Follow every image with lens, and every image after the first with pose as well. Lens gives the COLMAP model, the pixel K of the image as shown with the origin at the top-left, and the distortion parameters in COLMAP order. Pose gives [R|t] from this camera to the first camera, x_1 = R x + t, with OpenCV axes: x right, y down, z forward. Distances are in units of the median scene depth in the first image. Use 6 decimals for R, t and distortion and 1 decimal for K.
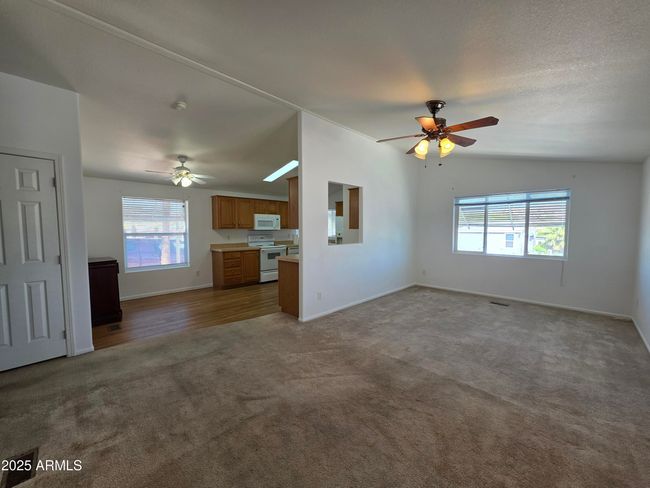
lens RADIAL K [[259.6, 0, 323.9], [0, 259.6, 243.5], [0, 0, 1]] dist [-0.000369, -0.000107]
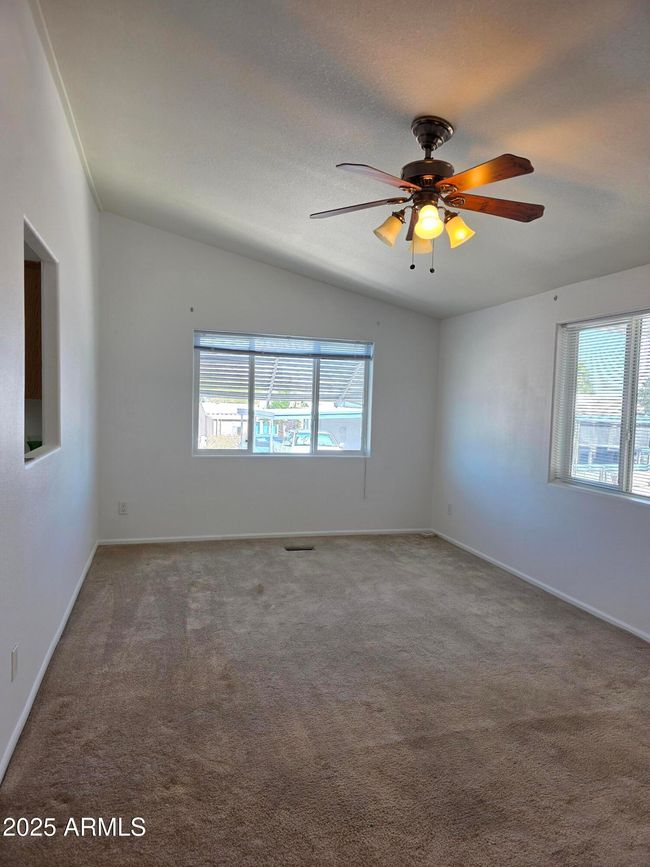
lens RADIAL K [[579.9, 0, 317.3], [0, 579.9, 431.5], [0, 0, 1]] dist [0.061918, -0.065654]
pose [[0.482020, -0.026926, 0.875746, -0.346054], [0.016949, 0.999627, 0.021406, -0.028732], [-0.875996, 0.004525, 0.482297, 0.431018]]
